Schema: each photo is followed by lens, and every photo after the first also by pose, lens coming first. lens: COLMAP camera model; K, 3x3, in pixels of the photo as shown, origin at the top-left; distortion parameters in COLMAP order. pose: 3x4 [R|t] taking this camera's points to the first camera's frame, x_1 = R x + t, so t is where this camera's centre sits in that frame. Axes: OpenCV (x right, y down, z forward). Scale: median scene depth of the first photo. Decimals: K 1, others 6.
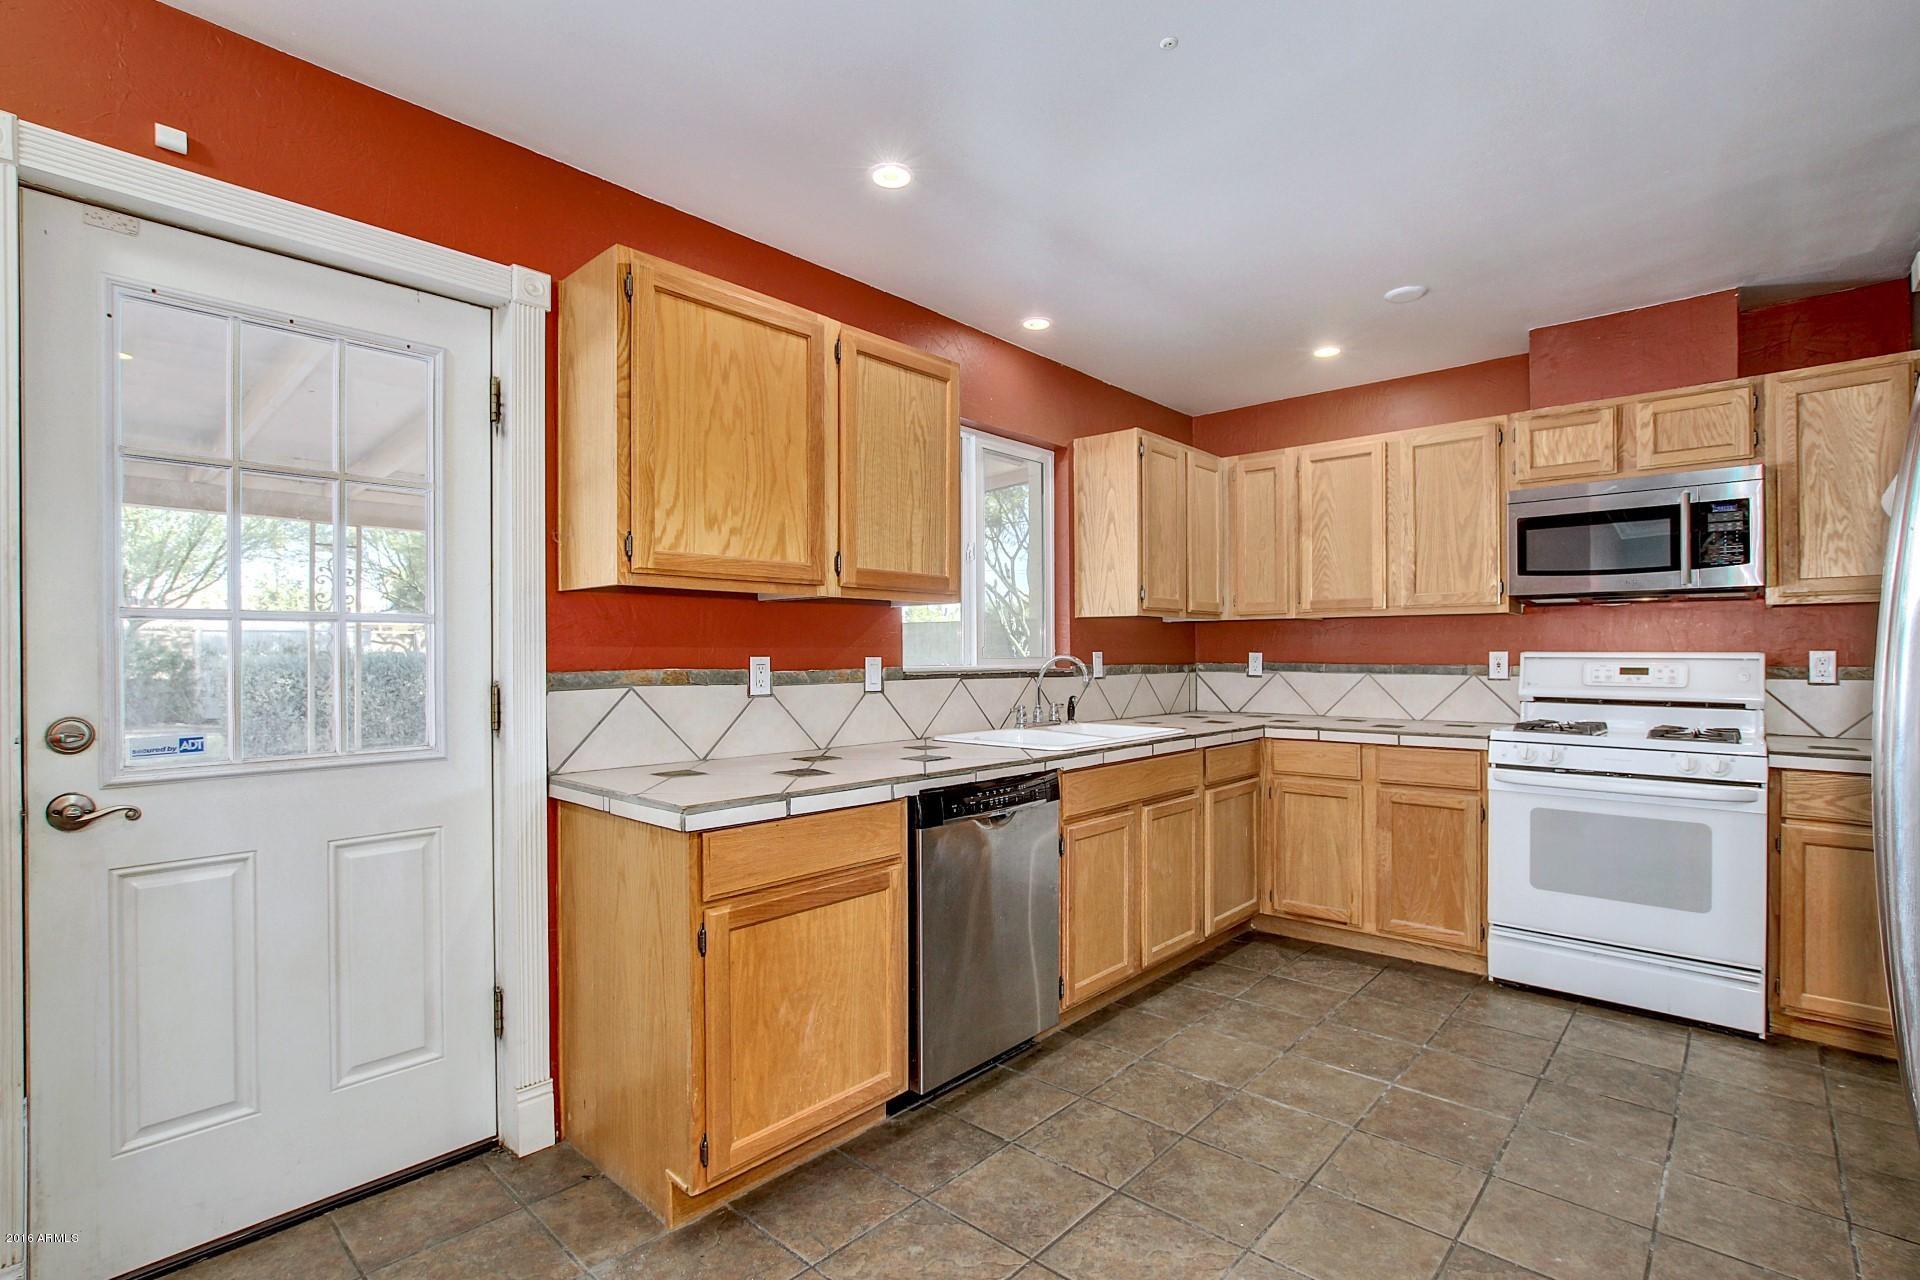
lens RADIAL K [[900.9, 0, 961.2], [0, 900.9, 647.3], [0, 0, 1]] dist [-0.017501, -0.000537]
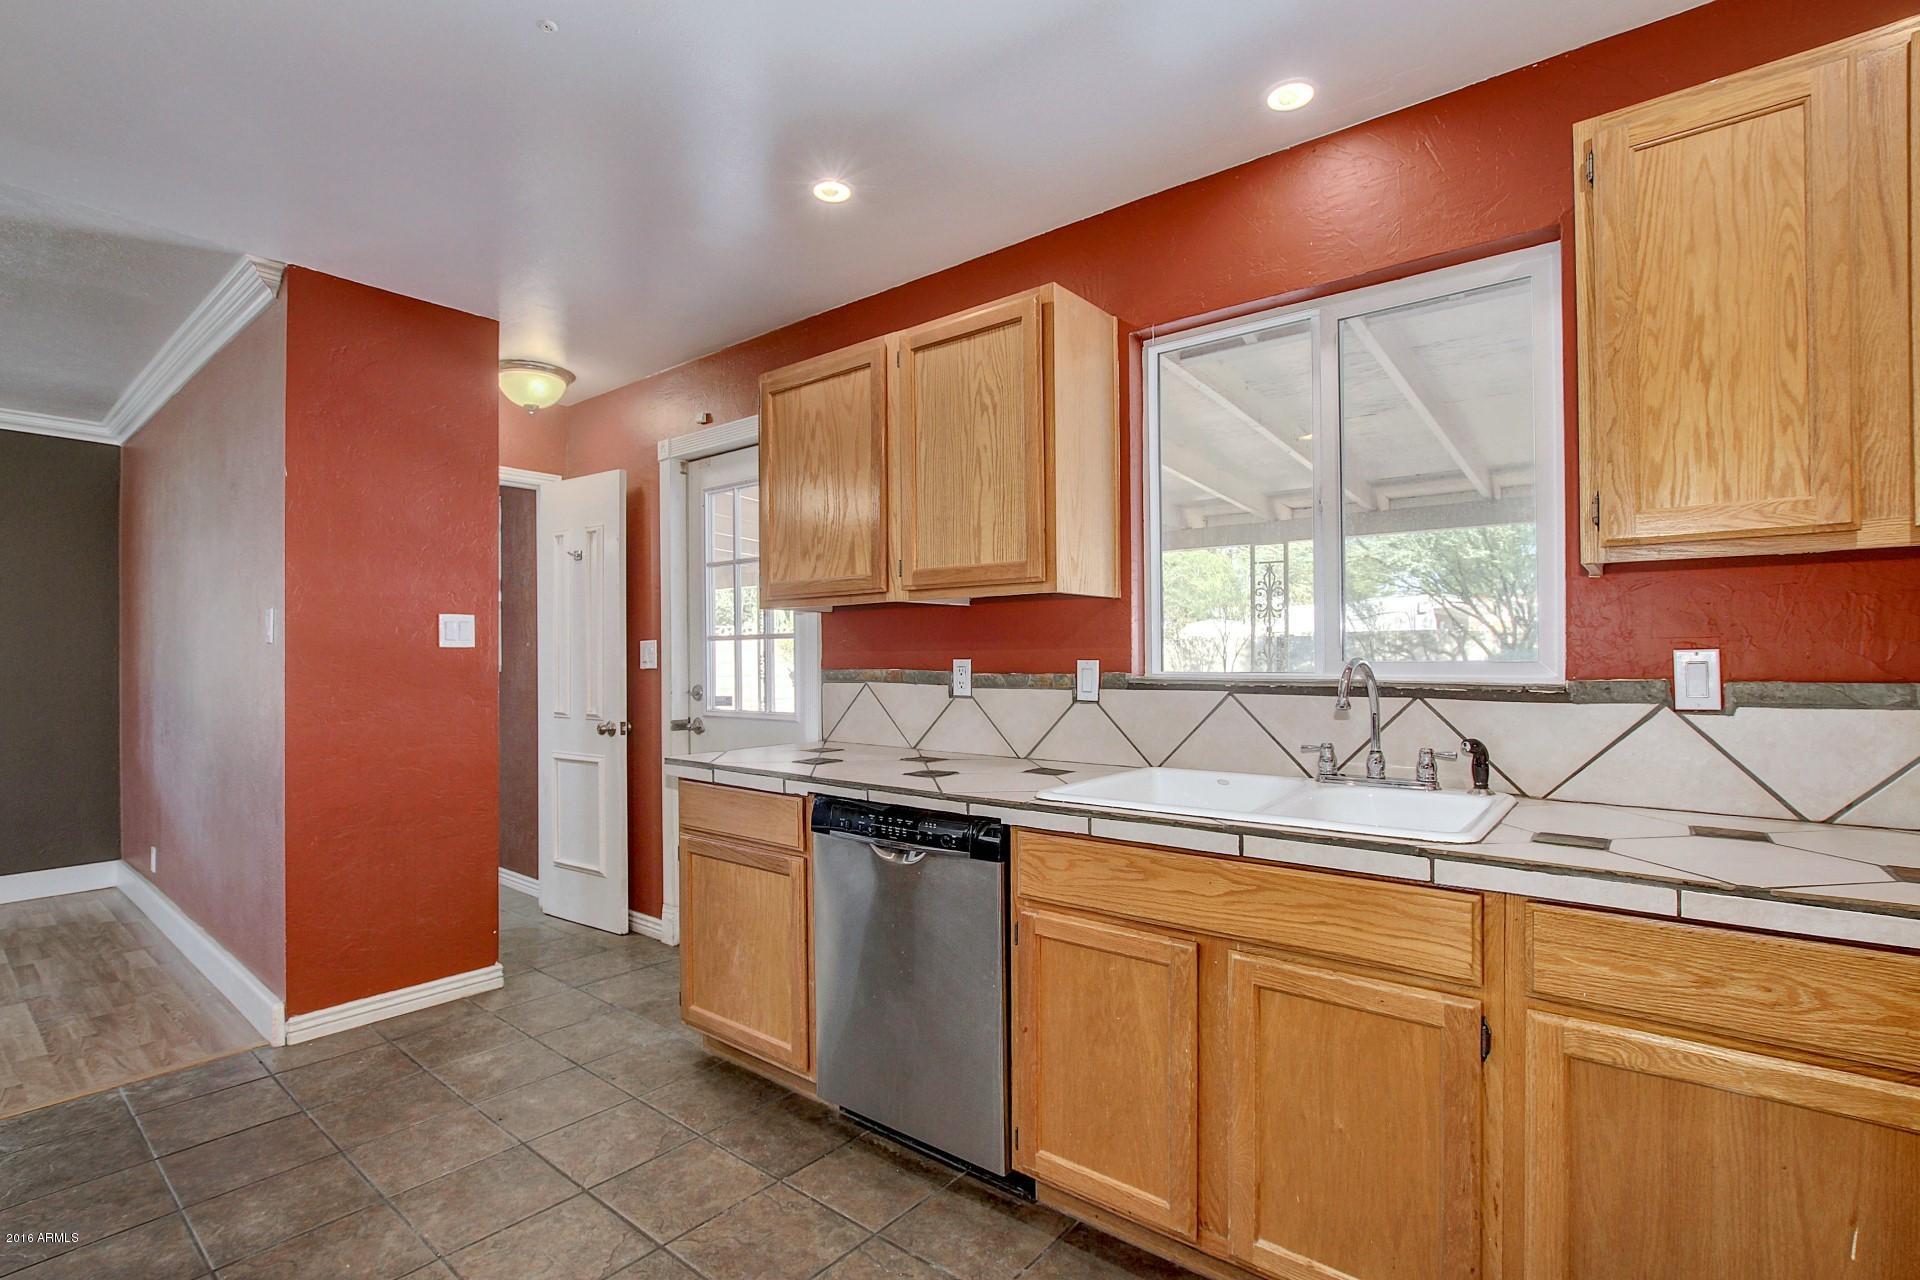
lens RADIAL K [[900.9, 0, 959.6], [0, 900.9, 650.2], [0, 0, 1]] dist [-0.017501, -0.000537]
pose [[0.053575, -0.005043, -0.998551, 0.871055], [0.011038, 0.999929, -0.004457, 0.004620], [0.998503, -0.010783, 0.053627, 0.995116]]
